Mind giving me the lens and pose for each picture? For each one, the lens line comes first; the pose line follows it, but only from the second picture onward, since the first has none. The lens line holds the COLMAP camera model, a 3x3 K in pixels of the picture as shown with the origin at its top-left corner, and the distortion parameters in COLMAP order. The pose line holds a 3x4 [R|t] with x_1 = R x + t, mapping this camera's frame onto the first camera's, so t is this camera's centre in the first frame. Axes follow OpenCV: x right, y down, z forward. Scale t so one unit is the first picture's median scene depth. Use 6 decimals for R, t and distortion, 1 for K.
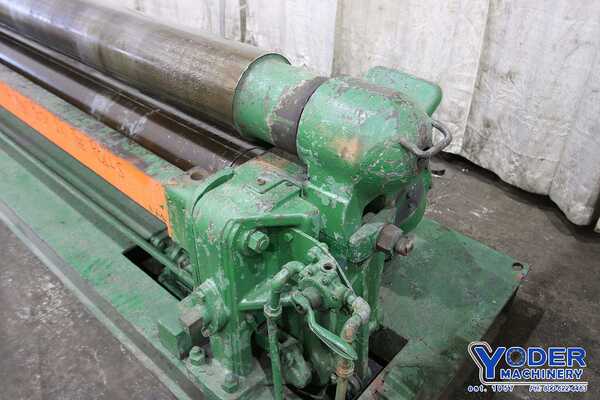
lens RADIAL K [[514.4, 0, 300.0], [0, 514.4, 200.0], [0, 0, 1]] dist [-0.115684, 0.209195]
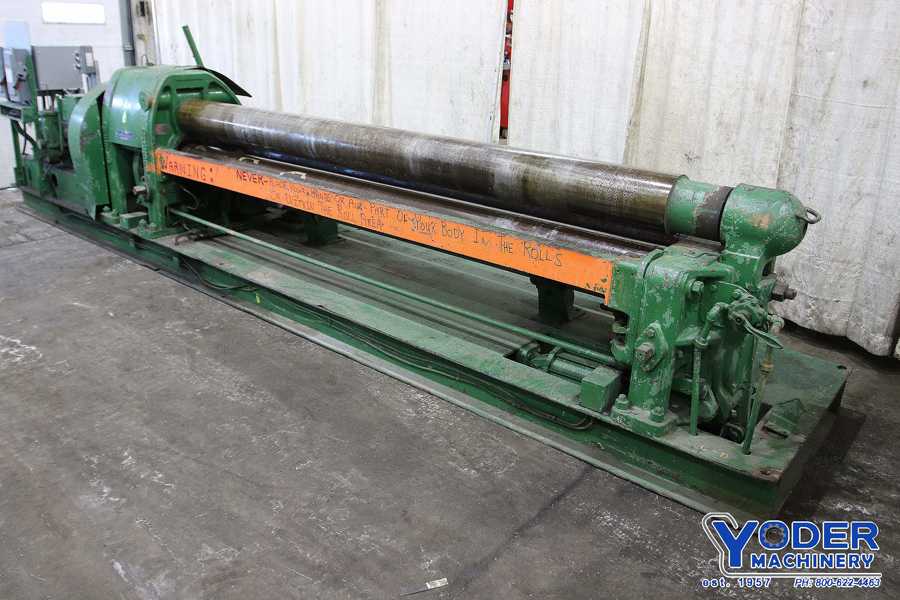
lens RADIAL K [[771.6, 0, 450.0], [0, 771.6, 300.0], [0, 0, 1]] dist [-0.115684, 0.209195]
pose [[0.998184, 0.010668, 0.059291, -0.529964], [0.004518, 0.968165, -0.250274, 0.379930], [-0.060073, 0.250087, 0.966358, -0.622184]]
